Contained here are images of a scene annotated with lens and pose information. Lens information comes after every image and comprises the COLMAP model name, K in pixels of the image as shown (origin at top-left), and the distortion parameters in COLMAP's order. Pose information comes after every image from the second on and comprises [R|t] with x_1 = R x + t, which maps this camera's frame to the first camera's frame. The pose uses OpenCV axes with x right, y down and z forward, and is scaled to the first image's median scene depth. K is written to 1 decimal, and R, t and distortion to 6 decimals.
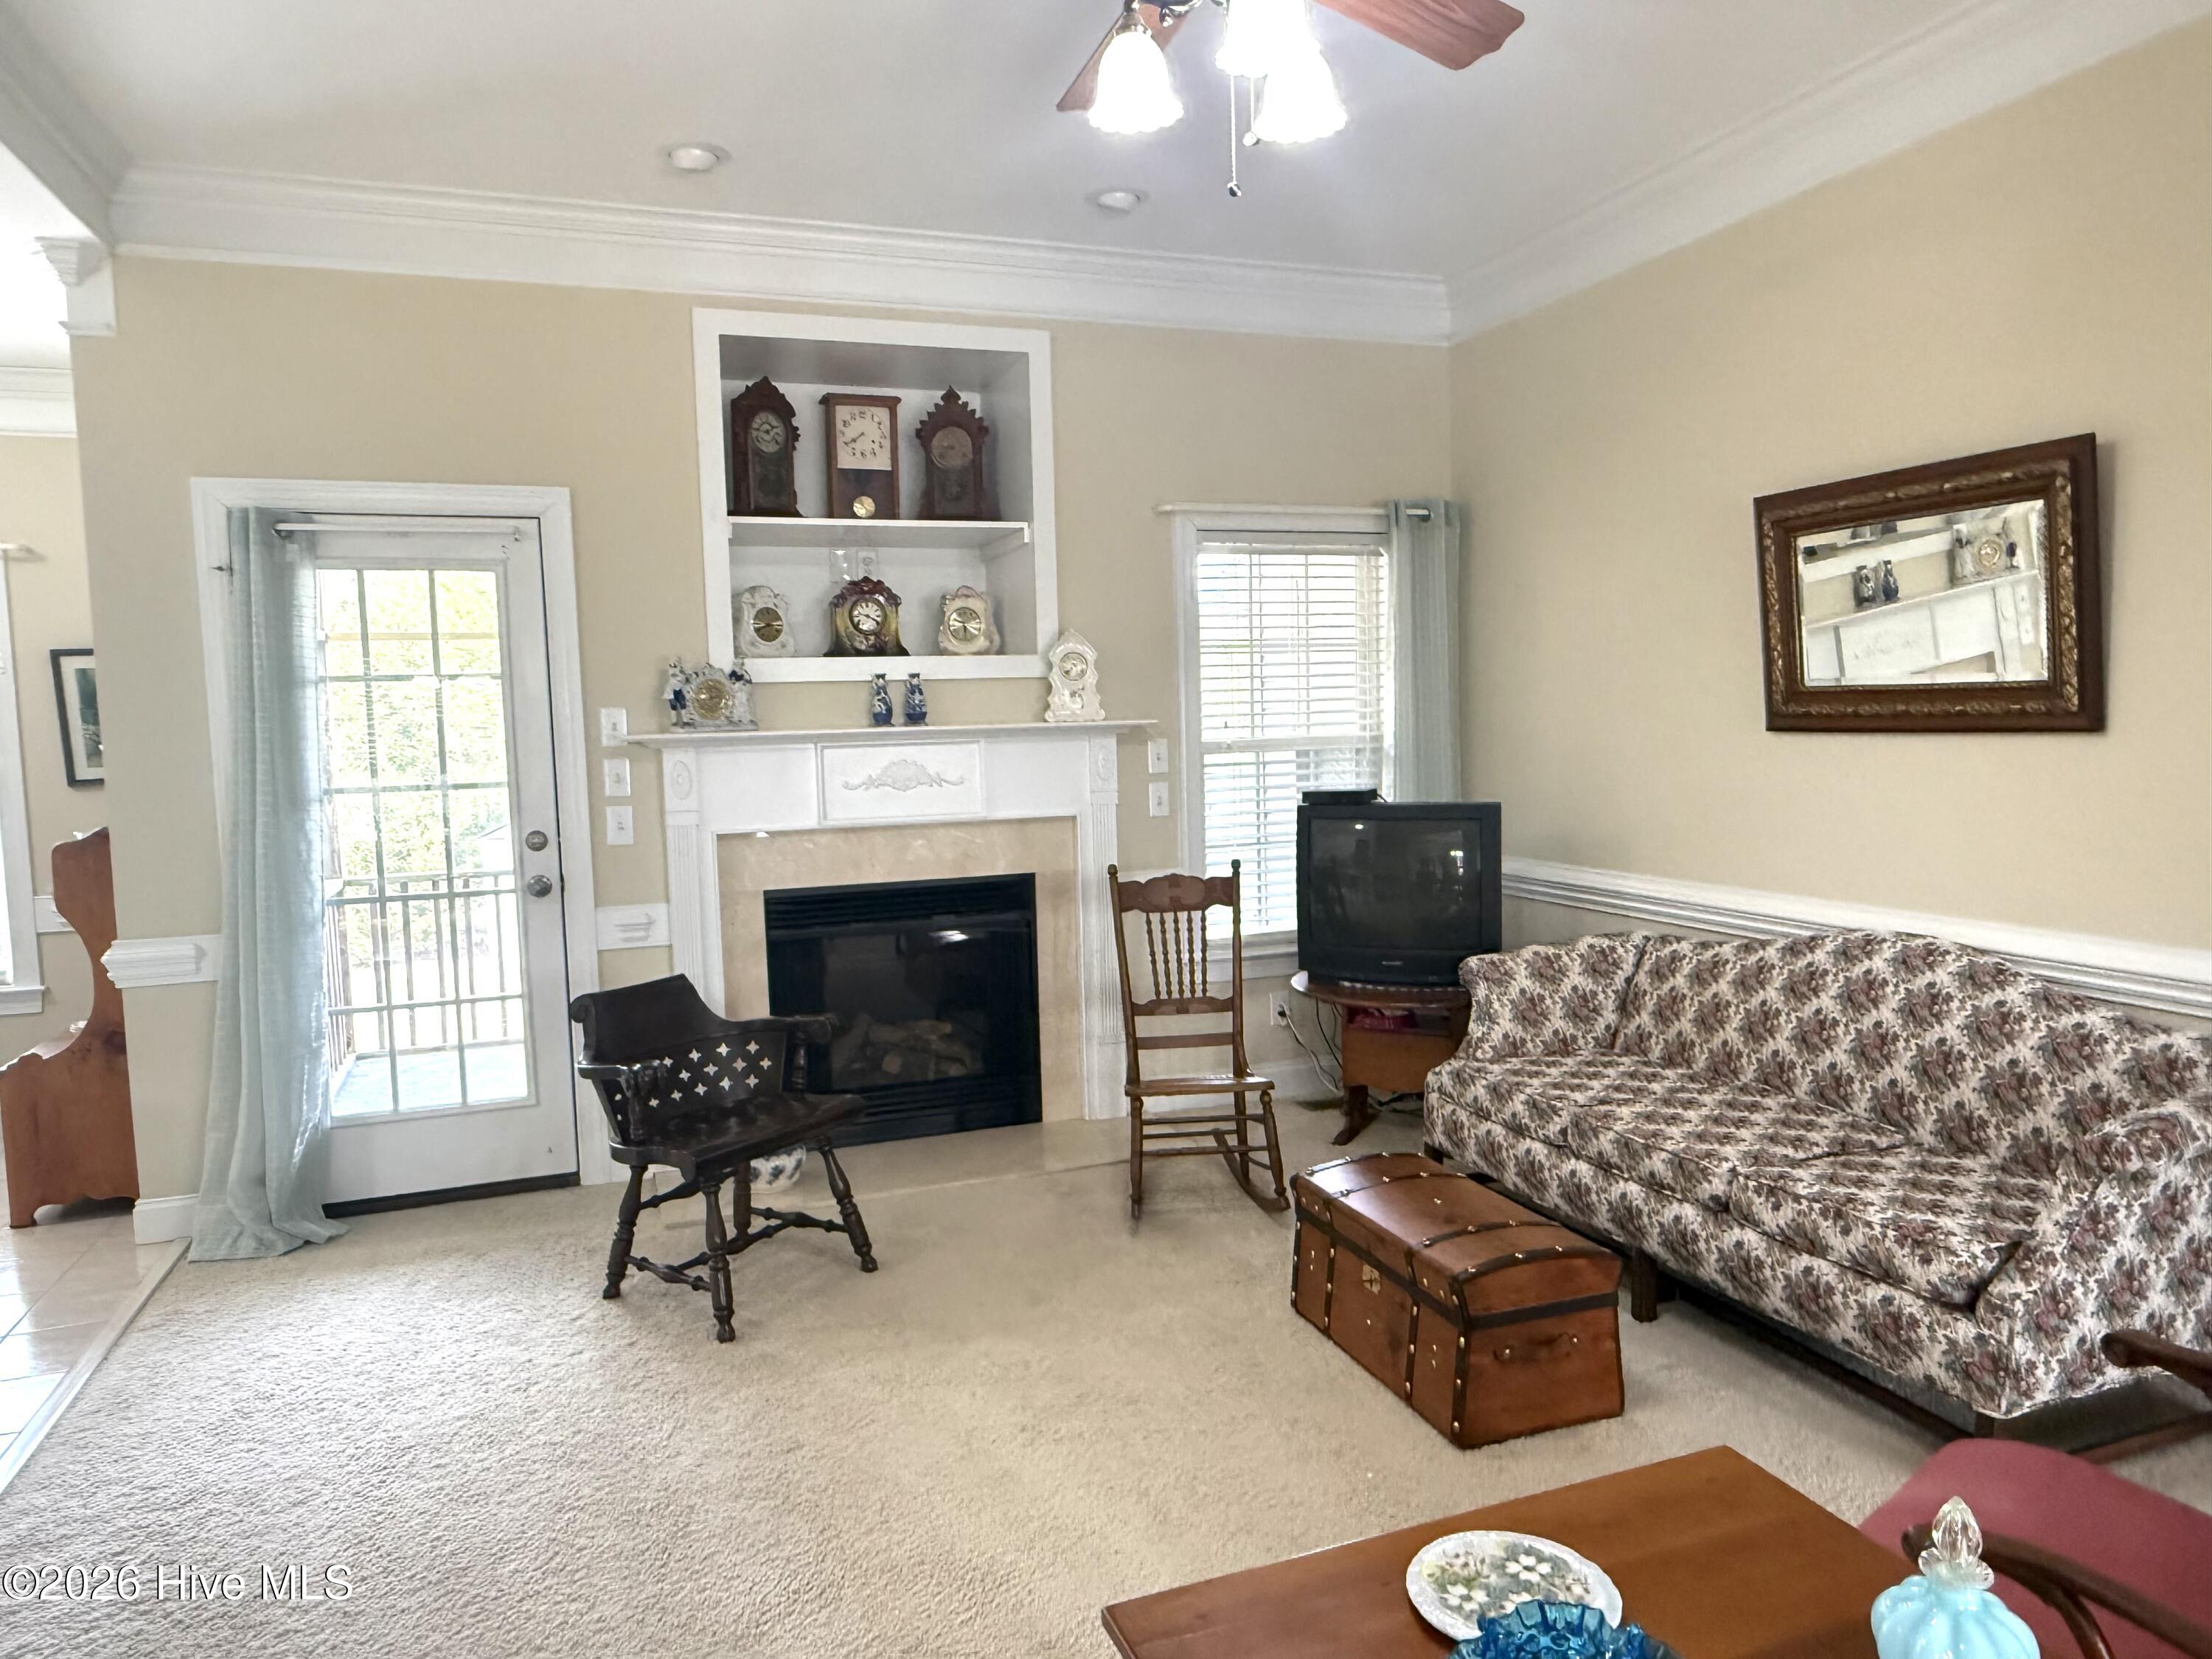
lens RADIAL K [[1458.6, 0, 1087.2], [0, 1458.6, 828.5], [0, 0, 1]] dist [0.010022, 0.000745]
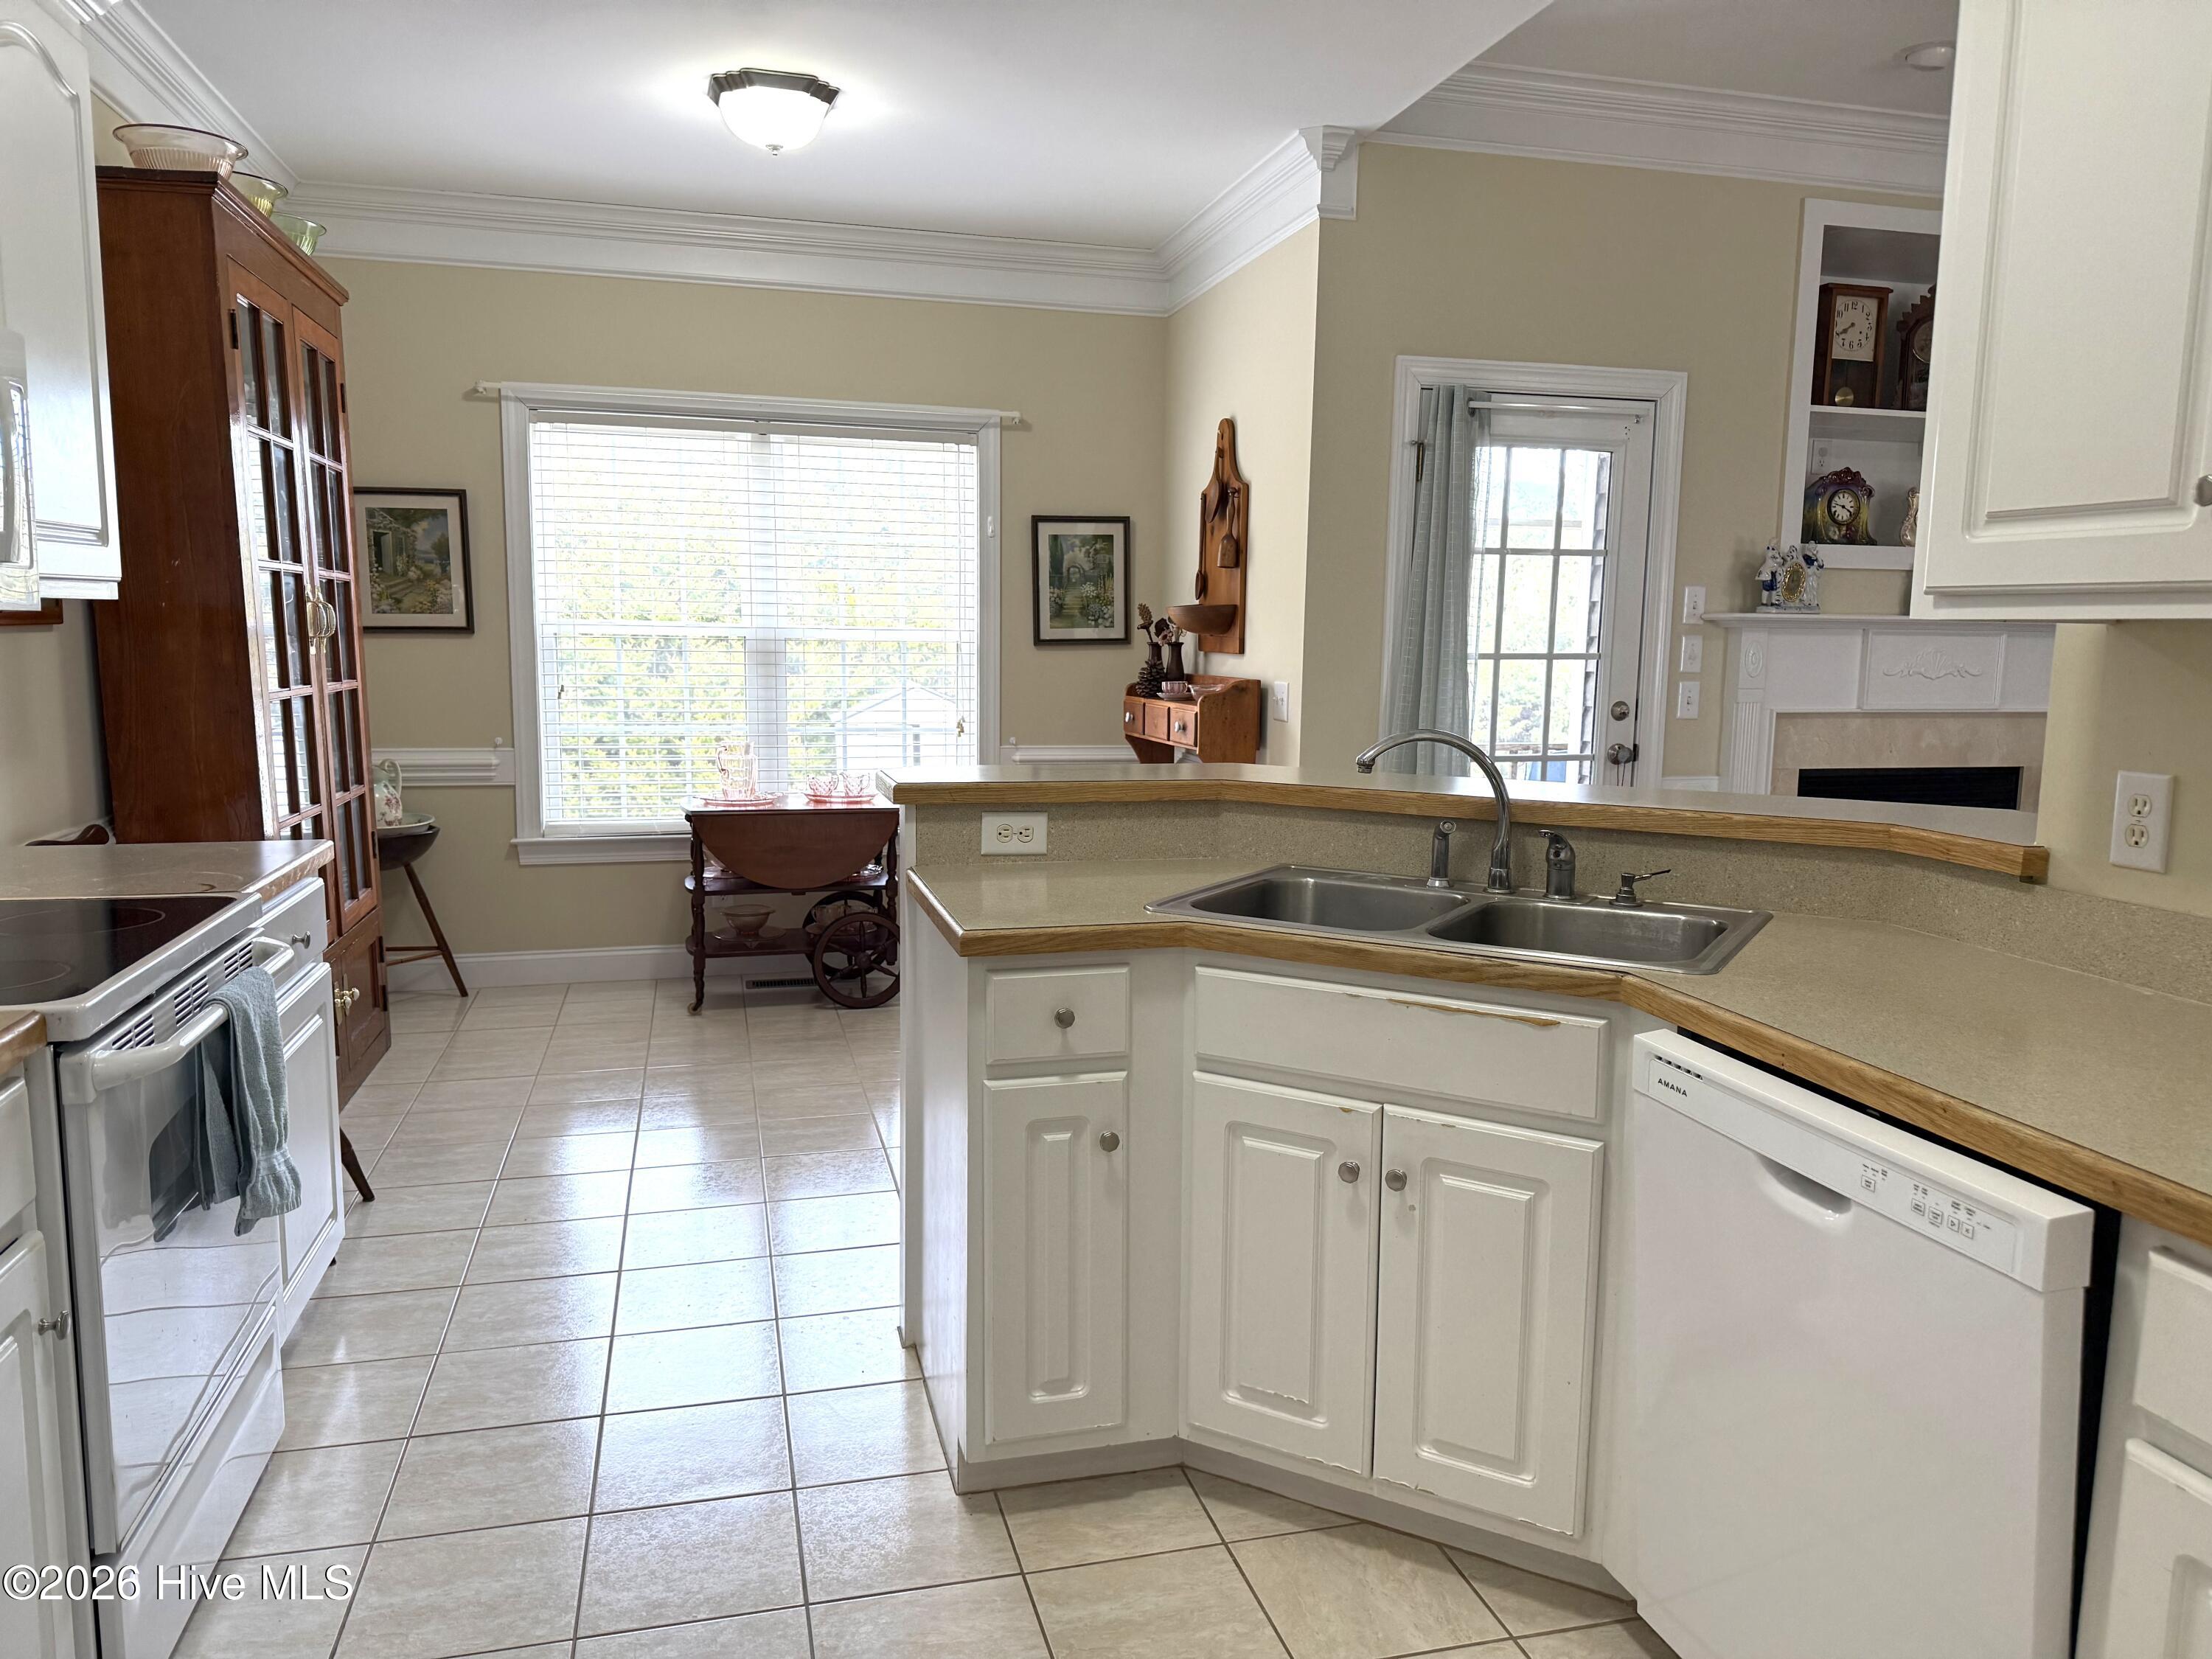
lens RADIAL K [[1546.0, 0, 1126.7], [0, 1546.0, 835.0], [0, 0, 1]] dist [0.035699, -0.036639]
pose [[0.996289, 0.049583, -0.070355, -0.636472], [-0.045555, 0.997291, 0.057748, 0.048679], [0.073028, -0.054329, 0.995849, -0.148166]]
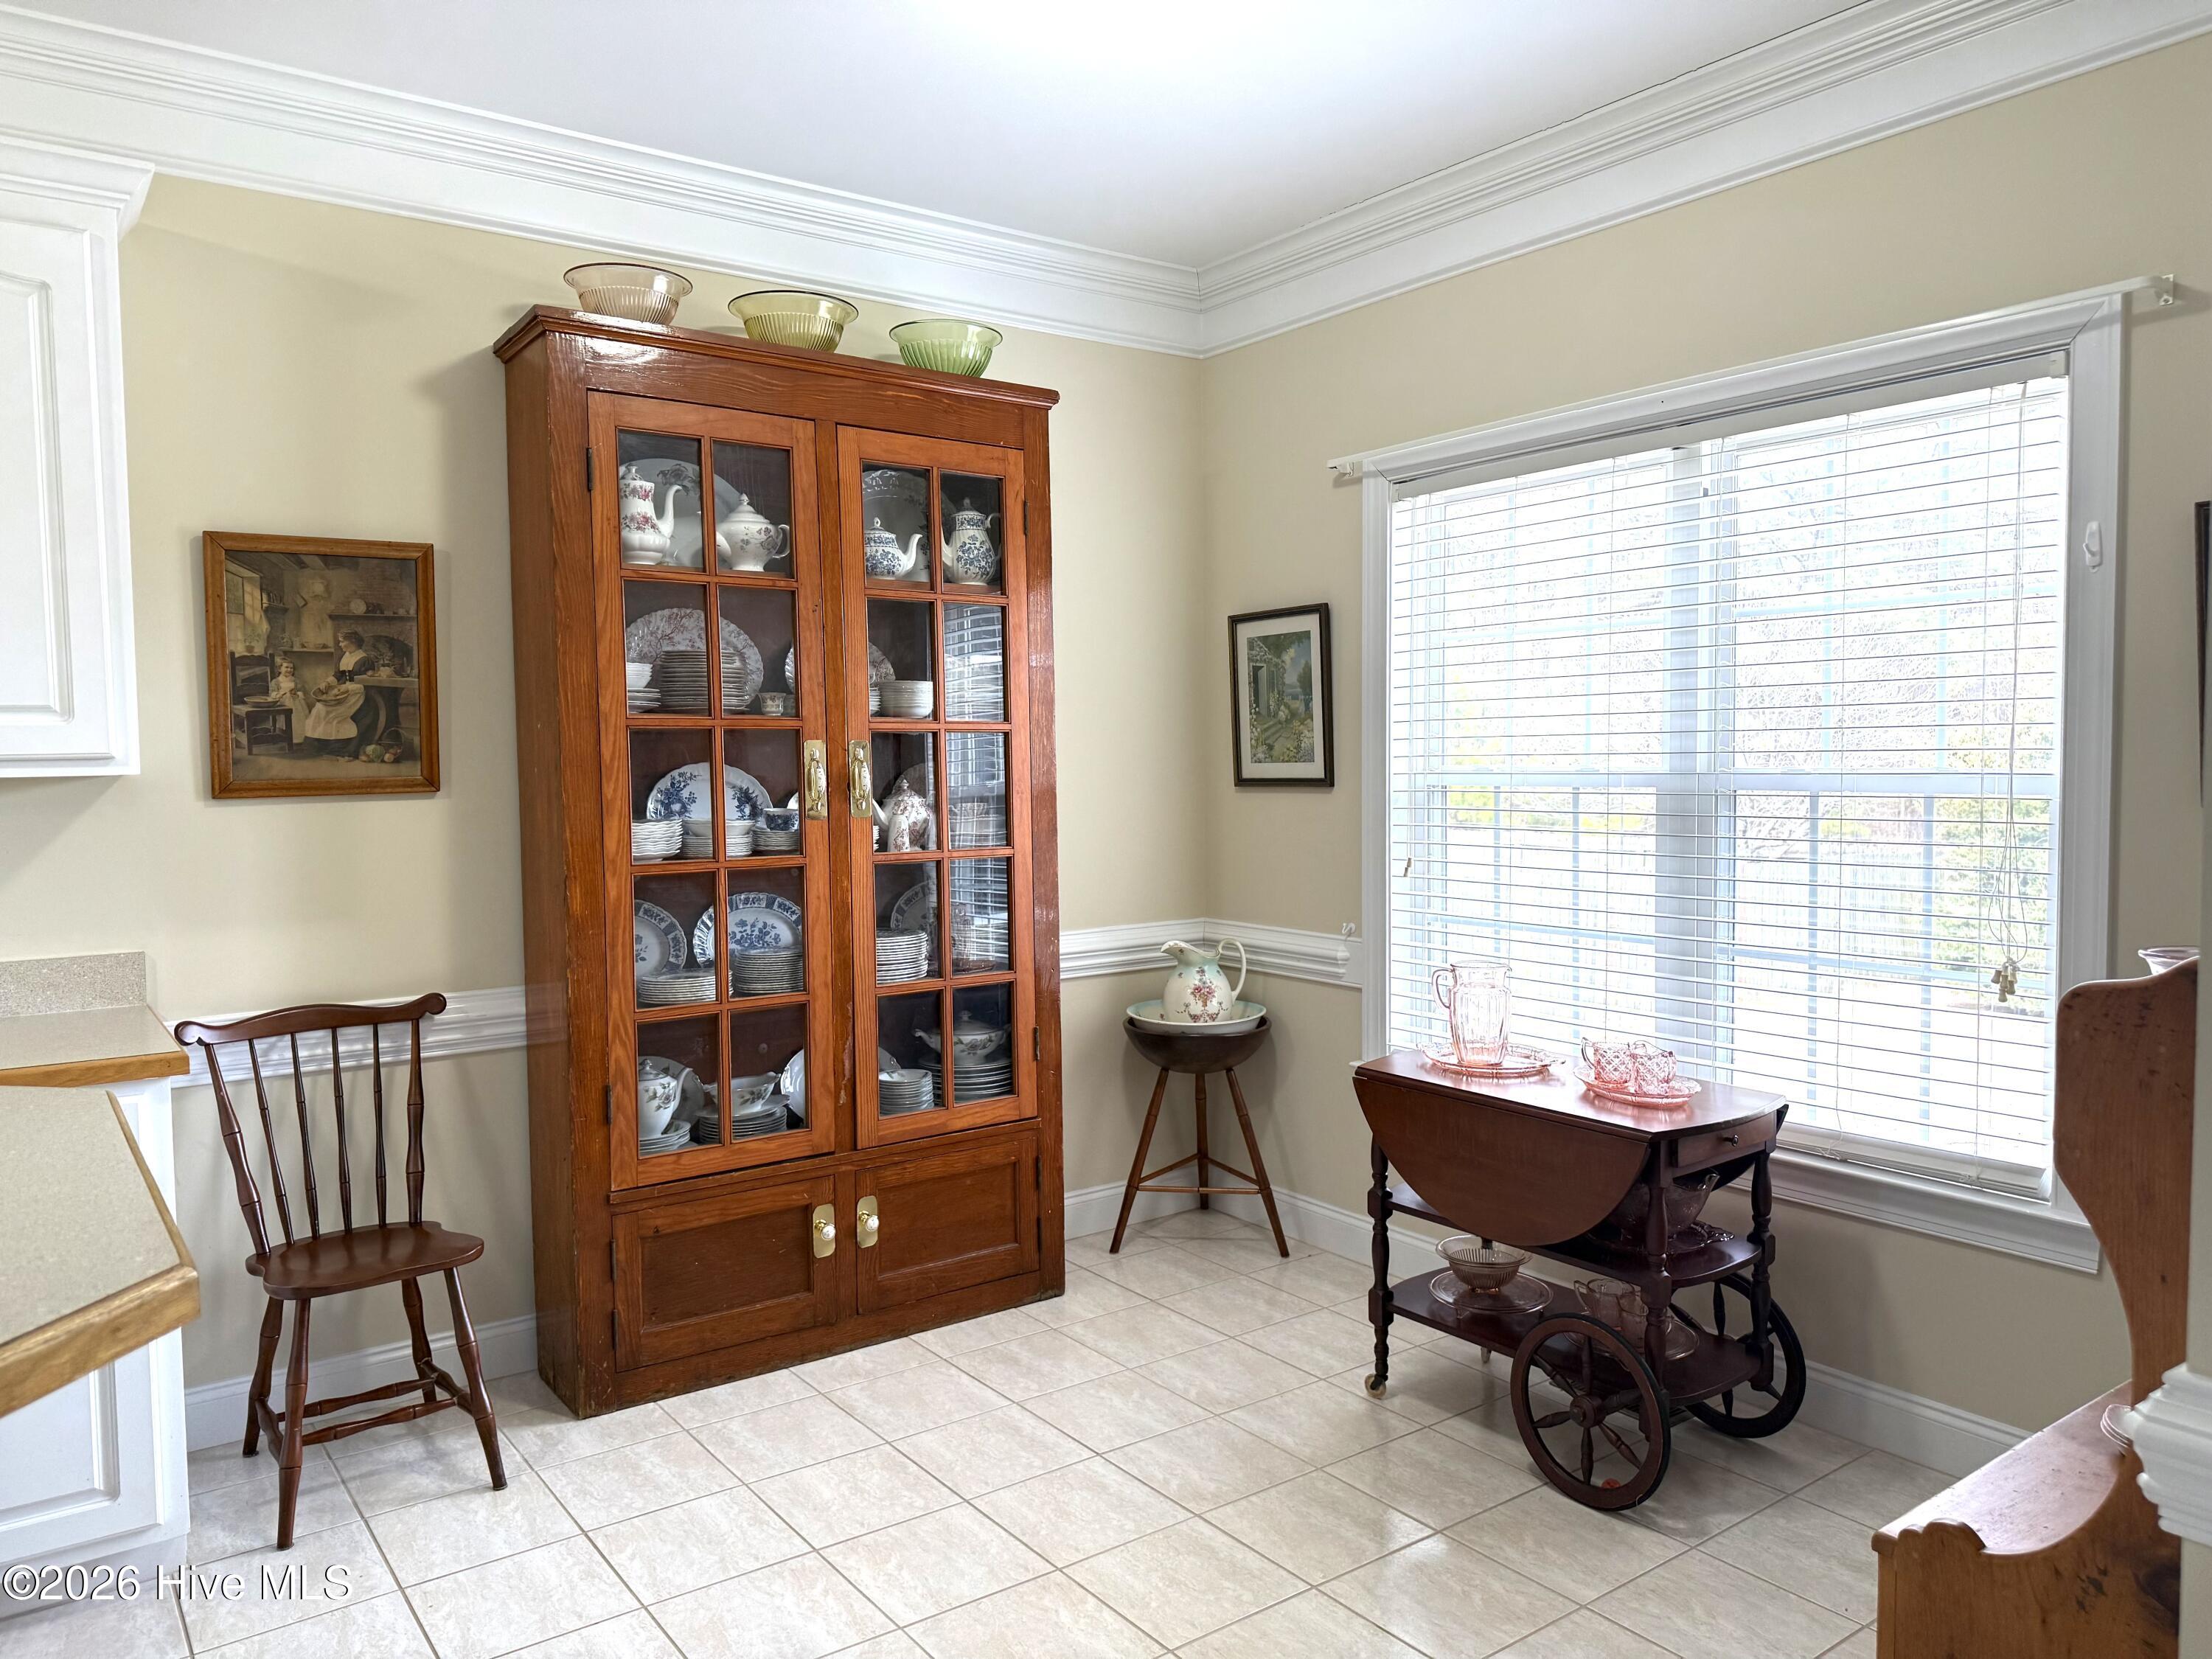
lens RADIAL K [[1546.0, 0, 1106.8], [0, 1546.0, 818.7], [0, 0, 1]] dist [0.035699, -0.036639]
pose [[0.282823, 0.061417, -0.957204, -0.392724], [-0.069807, 0.996619, 0.043320, -0.025833], [0.956629, 0.054567, 0.286154, 0.631637]]
